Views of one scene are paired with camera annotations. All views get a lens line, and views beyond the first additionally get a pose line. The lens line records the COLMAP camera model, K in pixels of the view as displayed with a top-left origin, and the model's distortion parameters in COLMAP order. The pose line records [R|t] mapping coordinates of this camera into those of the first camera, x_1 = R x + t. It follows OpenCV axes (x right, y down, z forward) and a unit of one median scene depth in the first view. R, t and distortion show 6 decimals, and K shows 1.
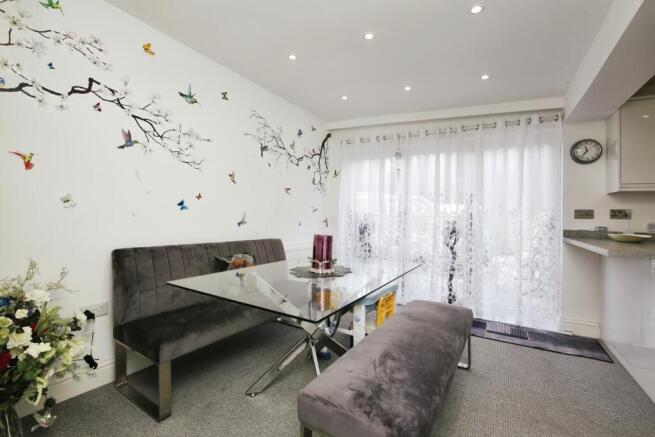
lens RADIAL K [[289.1, 0, 327.0], [0, 289.1, 213.8], [0, 0, 1]] dist [0.002904, 0.000117]
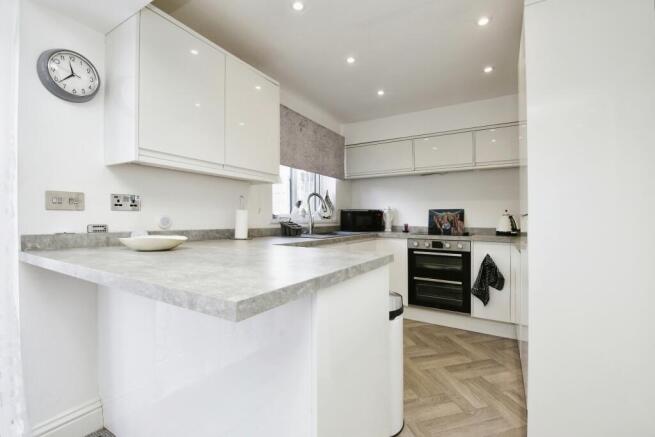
lens RADIAL K [[289.1, 0, 325.6], [0, 289.1, 213.7], [0, 0, 1]] dist [0.002904, 0.000117]
pose [[-0.020368, -0.003544, 0.999786, 0.386832], [-0.001644, 0.999992, 0.003512, 0.021377], [-0.999791, -0.001572, -0.020373, 0.574020]]
